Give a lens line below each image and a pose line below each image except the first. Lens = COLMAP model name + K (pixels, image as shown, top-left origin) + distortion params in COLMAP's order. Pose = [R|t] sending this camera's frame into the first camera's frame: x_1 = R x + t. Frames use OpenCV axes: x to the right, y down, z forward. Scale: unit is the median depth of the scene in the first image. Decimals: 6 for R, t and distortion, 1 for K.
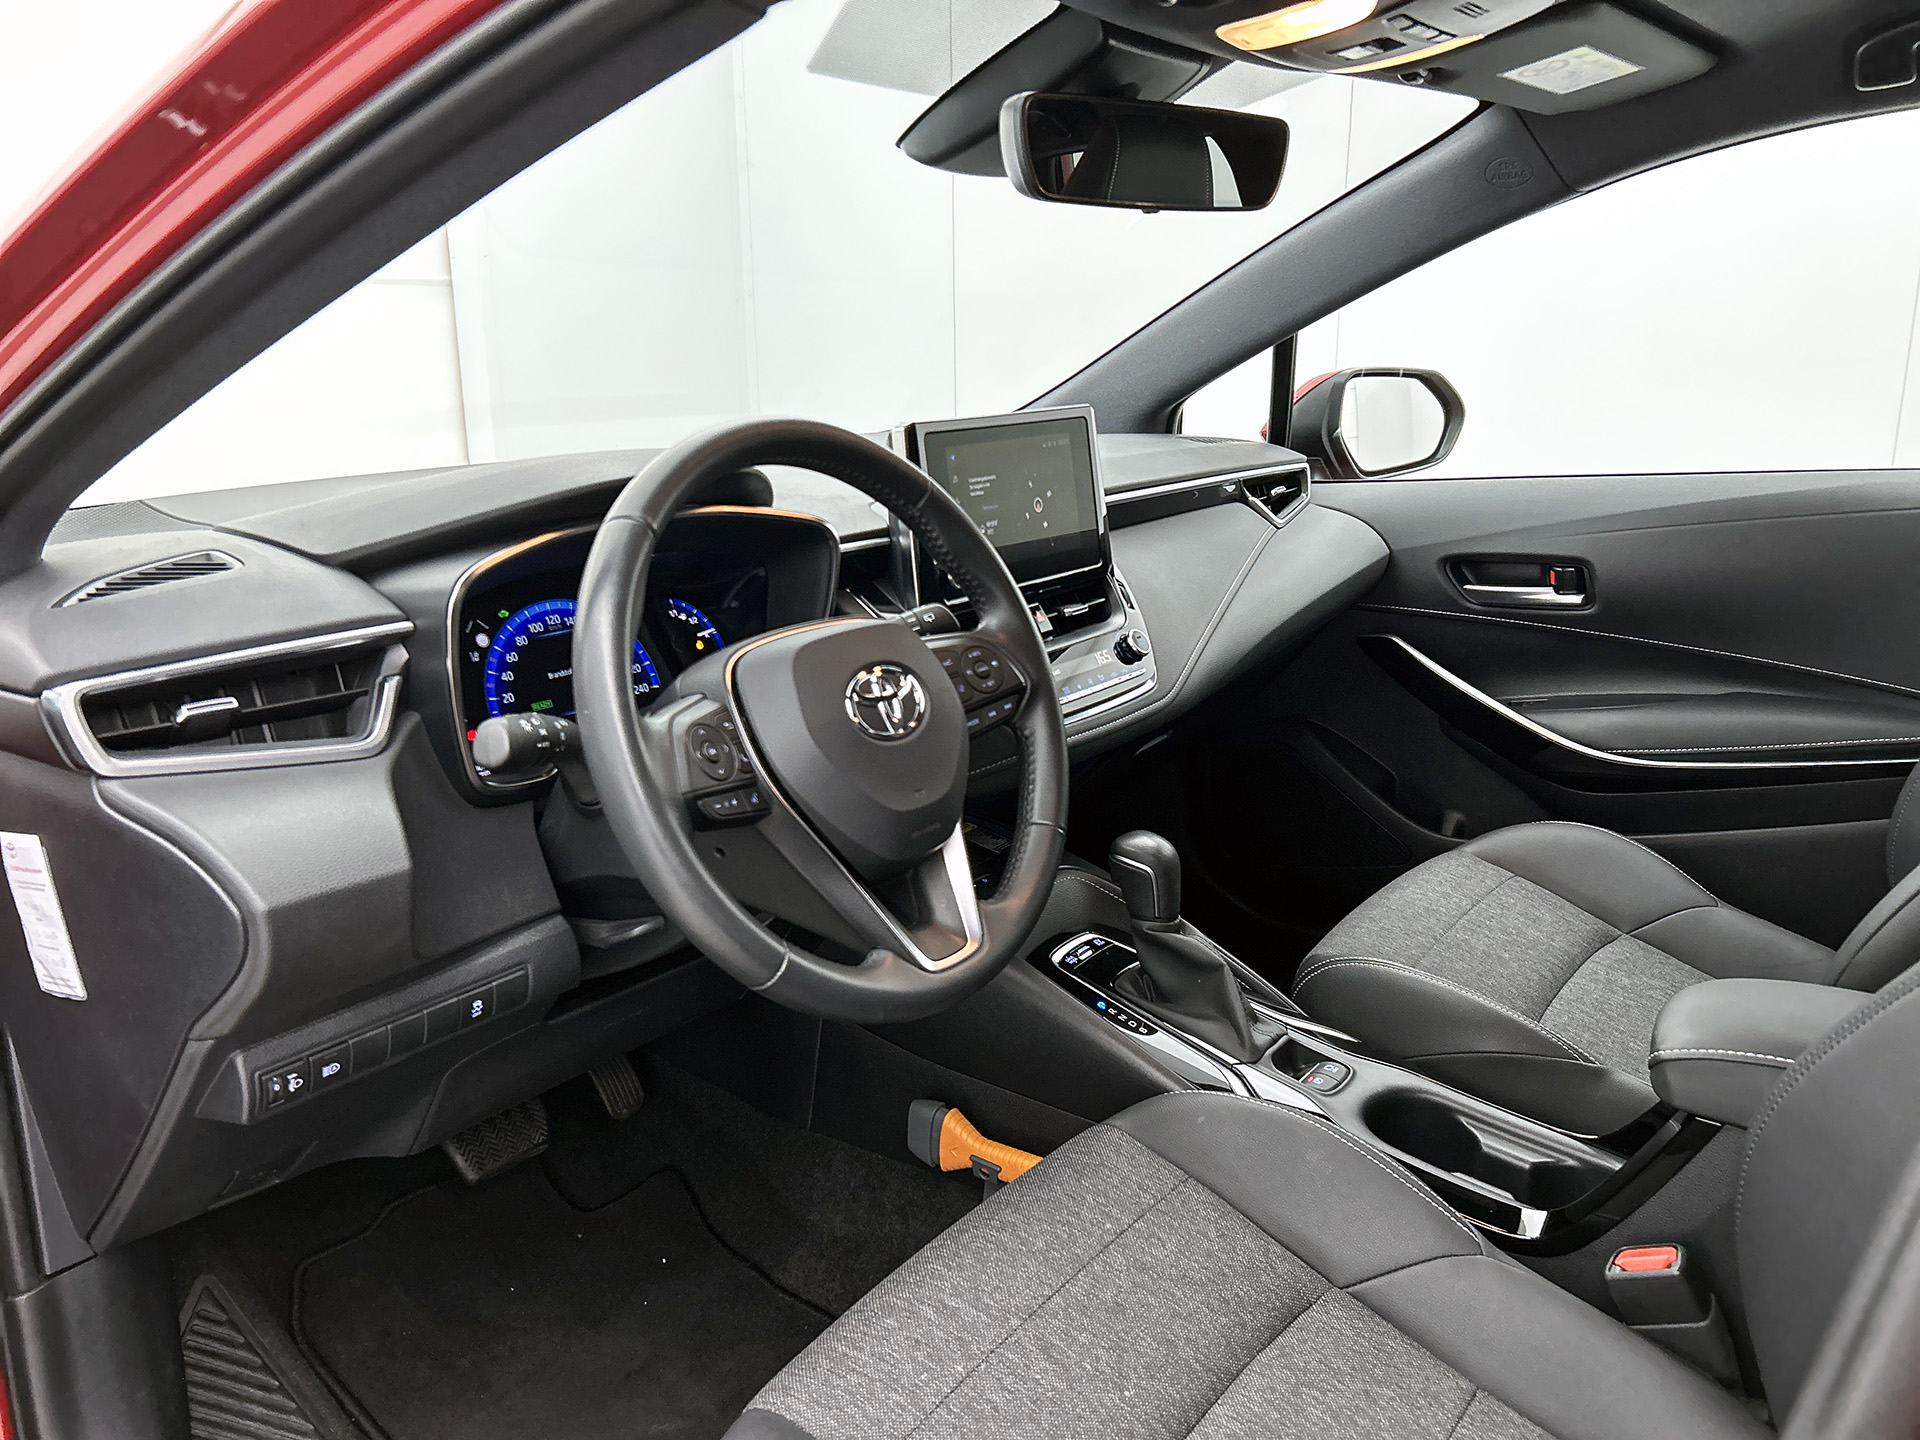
lens RADIAL K [[1448.5, 0, 969.1], [0, 1448.5, 727.5], [0, 0, 1]] dist [0.027962, -0.007464]
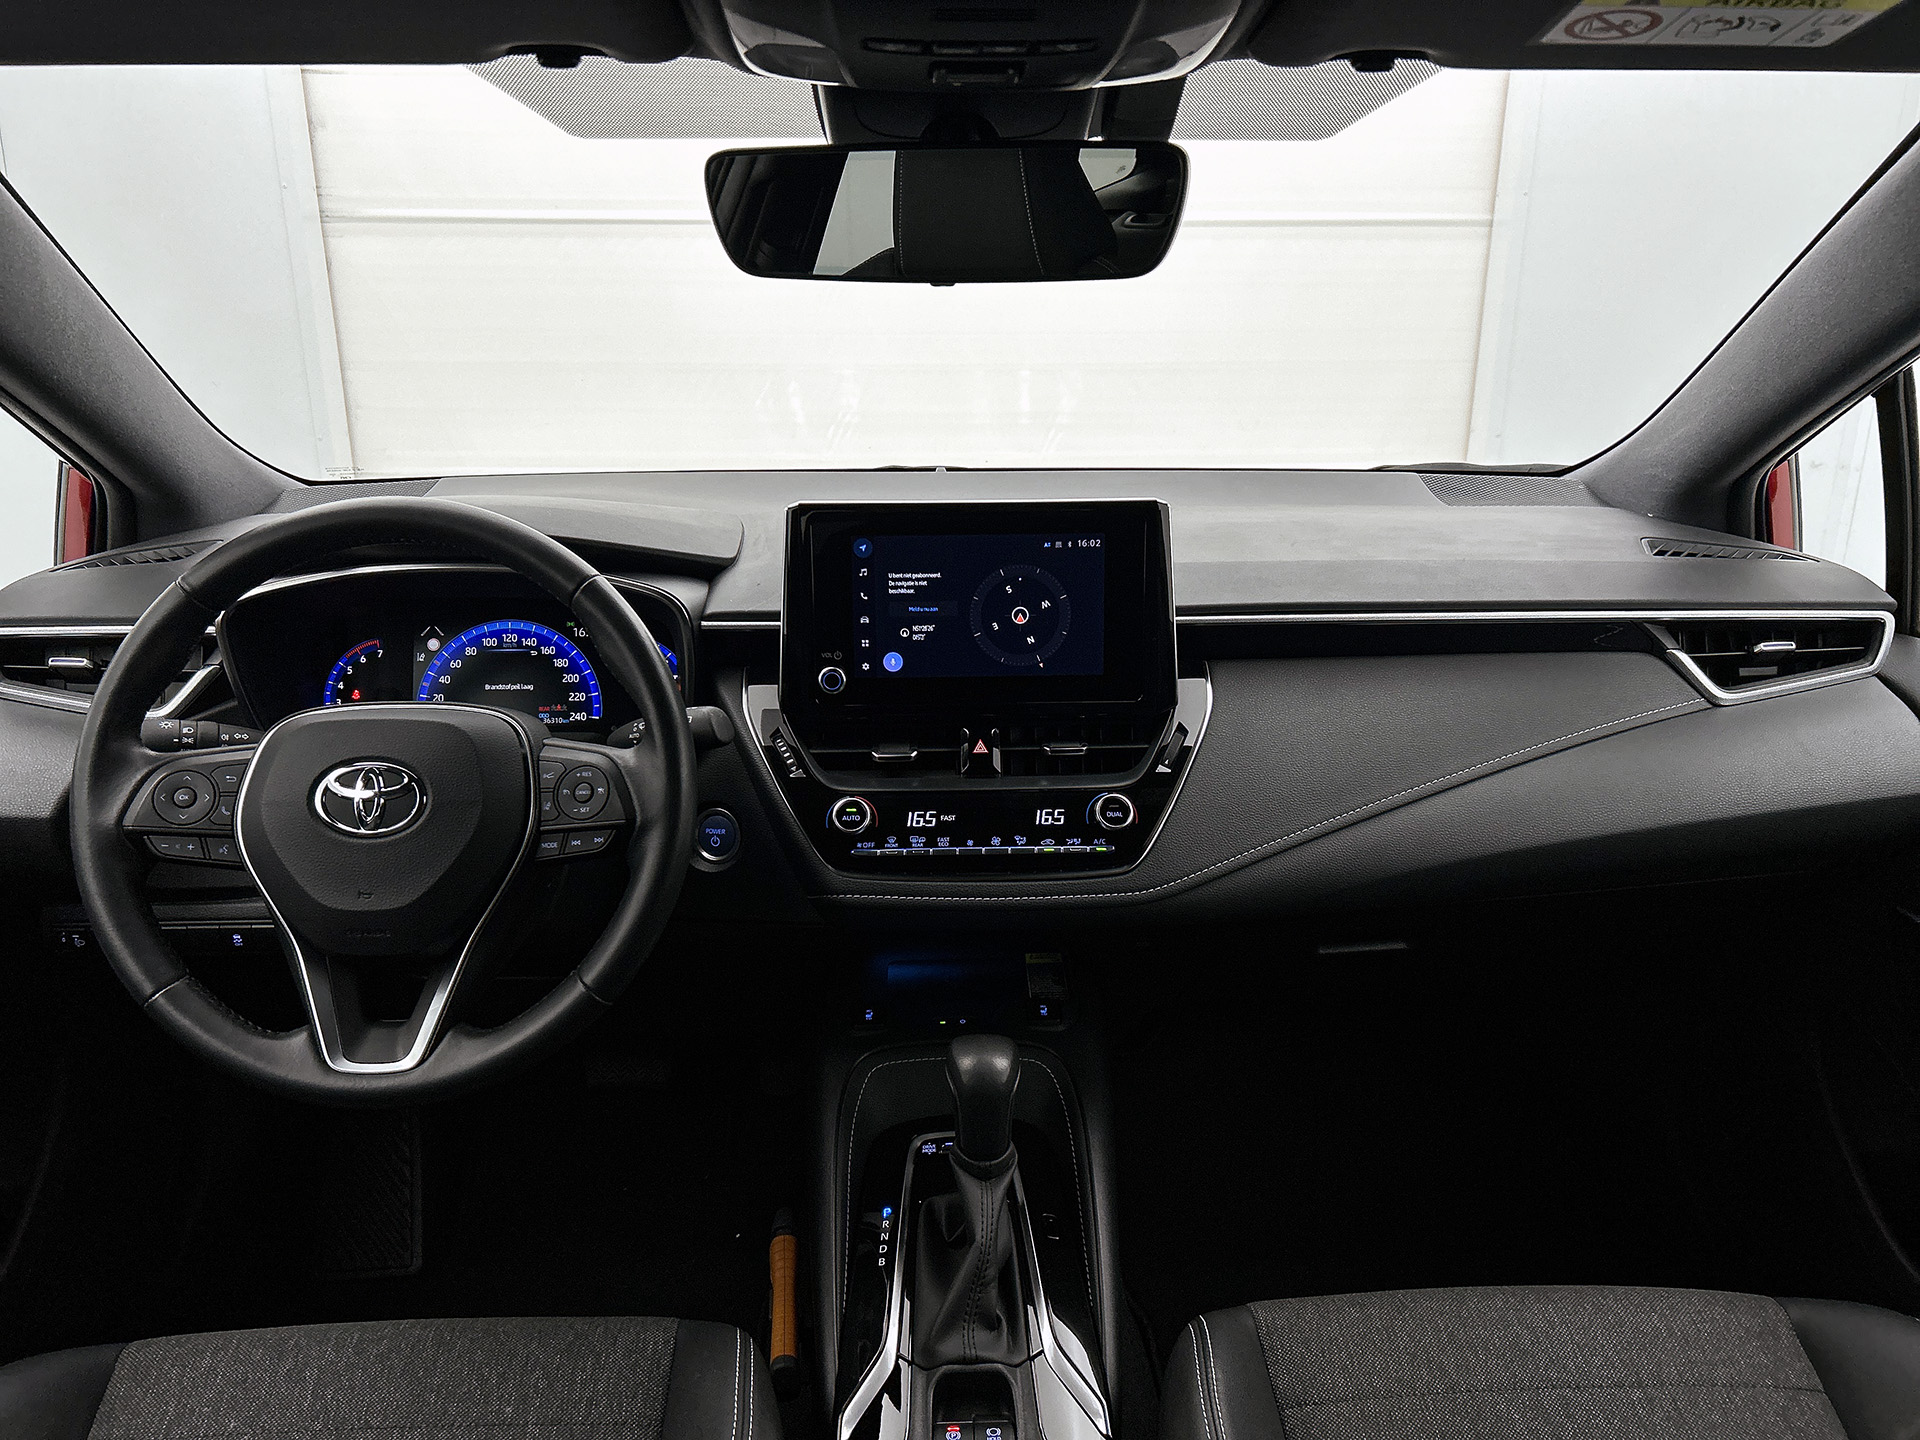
lens RADIAL K [[1448.5, 0, 956.7], [0, 1448.5, 723.4], [0, 0, 1]] dist [0.027962, -0.007464]
pose [[0.630322, 0.254642, -0.733384, 0.762681], [-0.209013, 0.965457, 0.155581, -0.255175], [0.747668, 0.055221, 0.661772, 0.517947]]
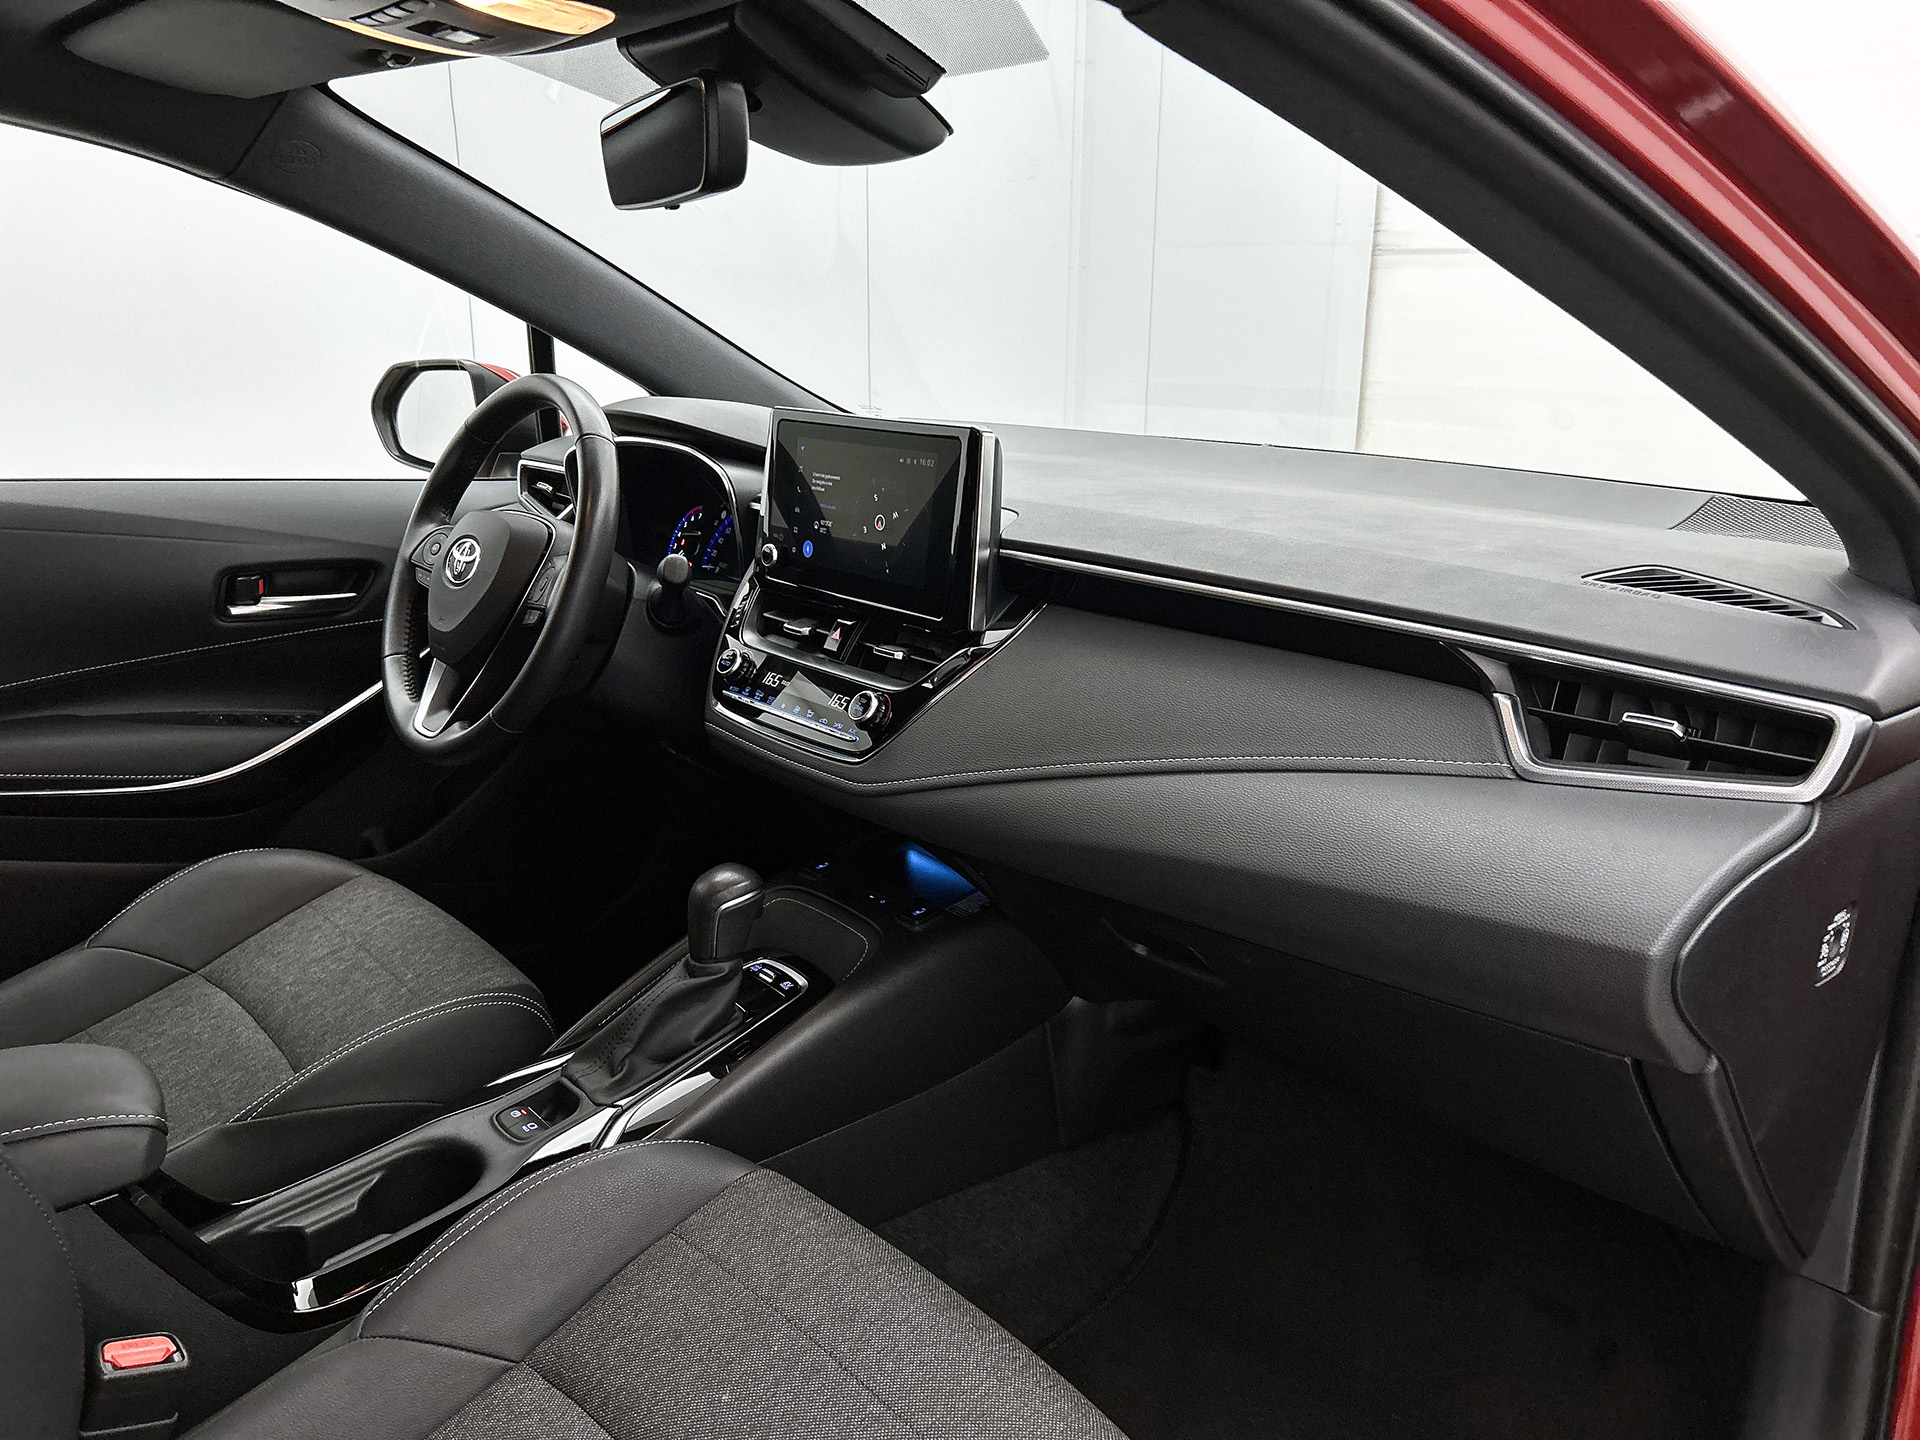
lens RADIAL K [[1448.5, 0, 958.8], [0, 1448.5, 714.9], [0, 0, 1]] dist [0.027962, -0.007464]
pose [[-0.181587, 0.282283, -0.941989, 1.100066], [-0.263887, 0.908792, 0.323205, -0.415965], [0.947307, 0.307268, -0.090533, 1.387261]]
